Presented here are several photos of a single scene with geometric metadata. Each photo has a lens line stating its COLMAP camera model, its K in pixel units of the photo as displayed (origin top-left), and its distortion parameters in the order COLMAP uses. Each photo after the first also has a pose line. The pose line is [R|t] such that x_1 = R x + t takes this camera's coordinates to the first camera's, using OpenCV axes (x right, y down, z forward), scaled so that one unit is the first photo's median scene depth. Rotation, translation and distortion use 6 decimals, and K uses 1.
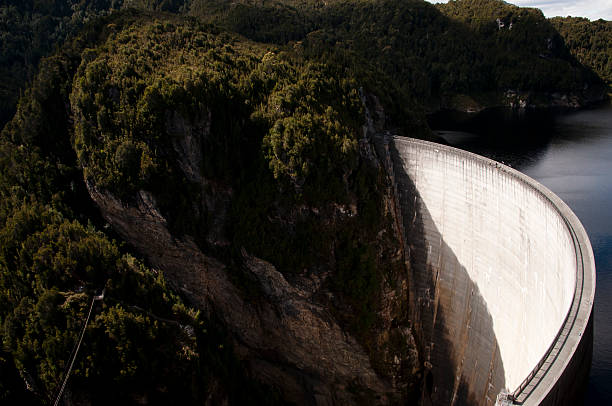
lens RADIAL K [[417.9, 0, 306.7], [0, 417.9, 205.9], [0, 0, 1]] dist [-0.124022, 0.088188]
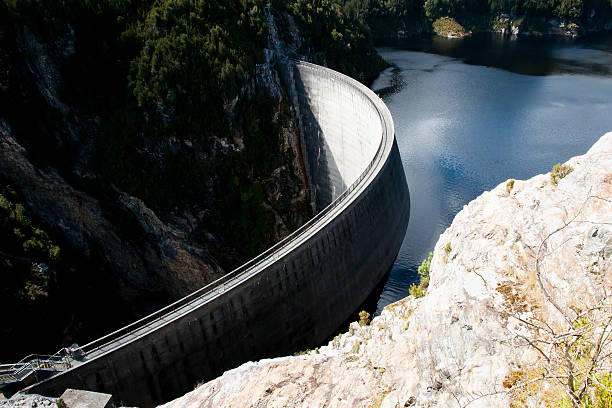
lens RADIAL K [[462.8, 0, 334.8], [0, 462.8, 188.1], [0, 0, 1]] dist [-0.137761, 0.127530]
pose [[0.999184, 0.032644, 0.023784, 0.302386], [-0.035051, 0.993420, 0.109031, -0.010490], [-0.020068, -0.109775, 0.993754, -0.001813]]
